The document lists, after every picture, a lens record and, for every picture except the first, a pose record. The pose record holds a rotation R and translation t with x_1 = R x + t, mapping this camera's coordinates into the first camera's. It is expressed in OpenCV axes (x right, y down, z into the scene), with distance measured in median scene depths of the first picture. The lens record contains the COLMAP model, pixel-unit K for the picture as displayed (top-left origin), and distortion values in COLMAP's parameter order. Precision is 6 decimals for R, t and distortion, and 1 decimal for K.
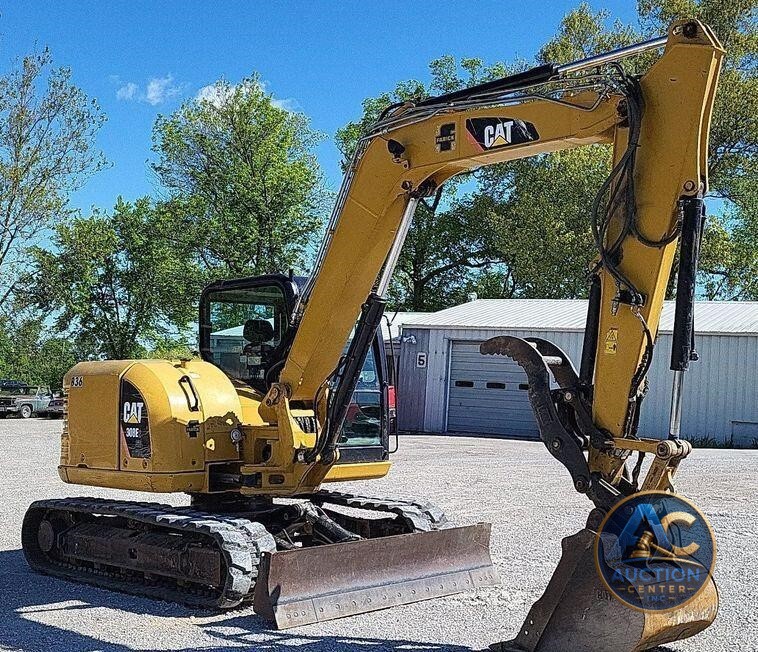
lens RADIAL K [[1114.4, 0, 378.5], [0, 1114.4, 335.9], [0, 0, 1]] dist [0.011857, 0.072749]
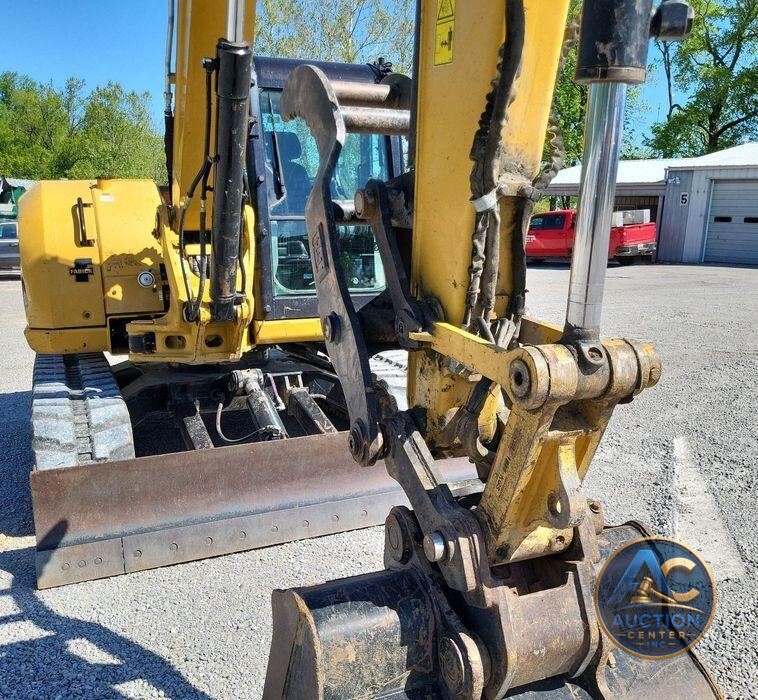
lens RADIAL K [[748.9, 0, 400.9], [0, 748.9, 370.1], [0, 0, 1]] dist [0.046824, -0.009350]
pose [[0.931555, 0.053882, -0.359586, 0.209185], [0.030009, 0.974191, 0.223720, 0.039808], [0.362360, -0.219199, 0.905896, 0.579185]]
